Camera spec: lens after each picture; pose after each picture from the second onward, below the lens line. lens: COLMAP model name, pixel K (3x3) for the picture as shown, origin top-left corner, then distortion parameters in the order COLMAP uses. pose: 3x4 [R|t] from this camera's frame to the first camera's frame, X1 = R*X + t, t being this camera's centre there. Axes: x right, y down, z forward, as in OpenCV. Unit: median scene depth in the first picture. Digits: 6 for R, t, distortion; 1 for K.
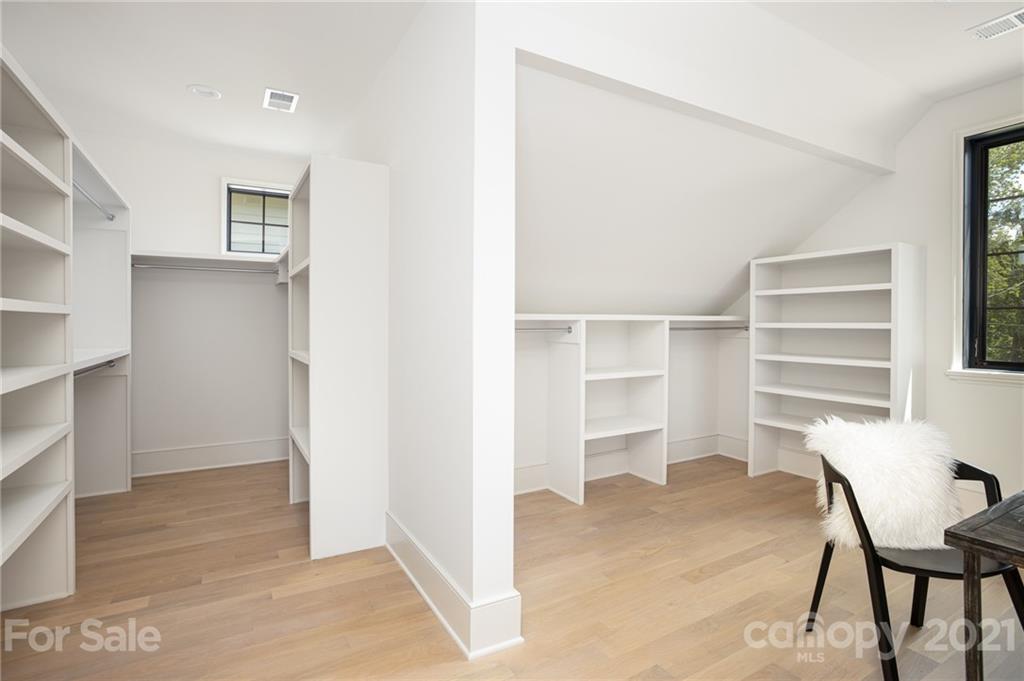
lens RADIAL K [[493.9, 0, 510.2], [0, 493.9, 335.4], [0, 0, 1]] dist [-0.021821, 0.017111]
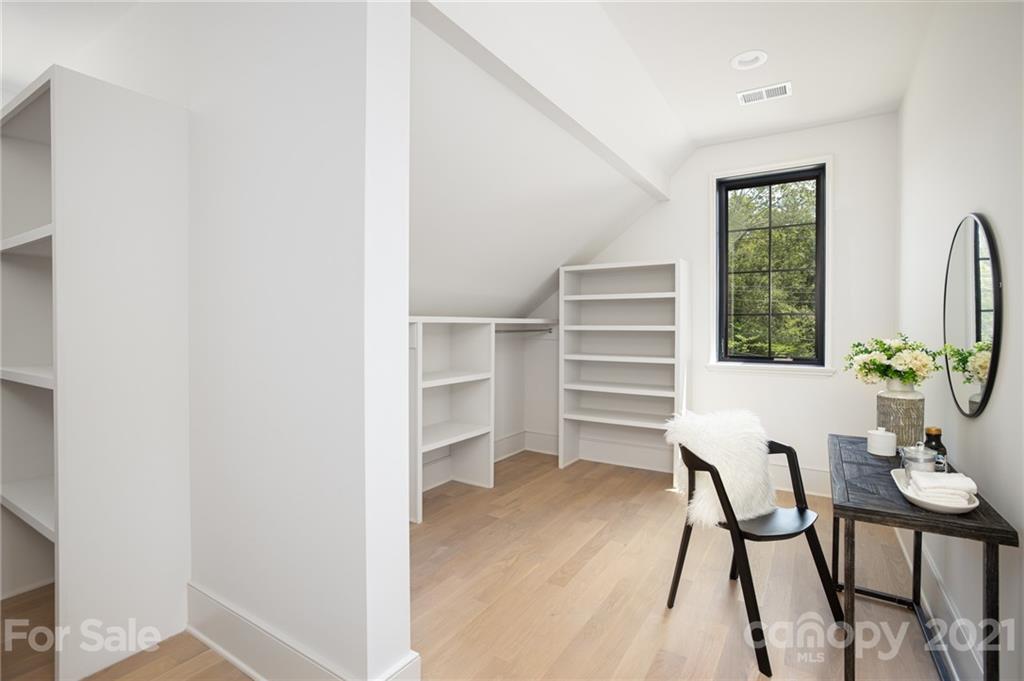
lens RADIAL K [[493.9, 0, 510.2], [0, 493.9, 335.4], [0, 0, 1]] dist [-0.021821, 0.017111]
pose [[0.896349, -0.008721, 0.443263, -0.105993], [0.010584, 0.999942, -0.001729, -0.003732], [-0.443222, 0.006241, 0.896390, 0.096613]]
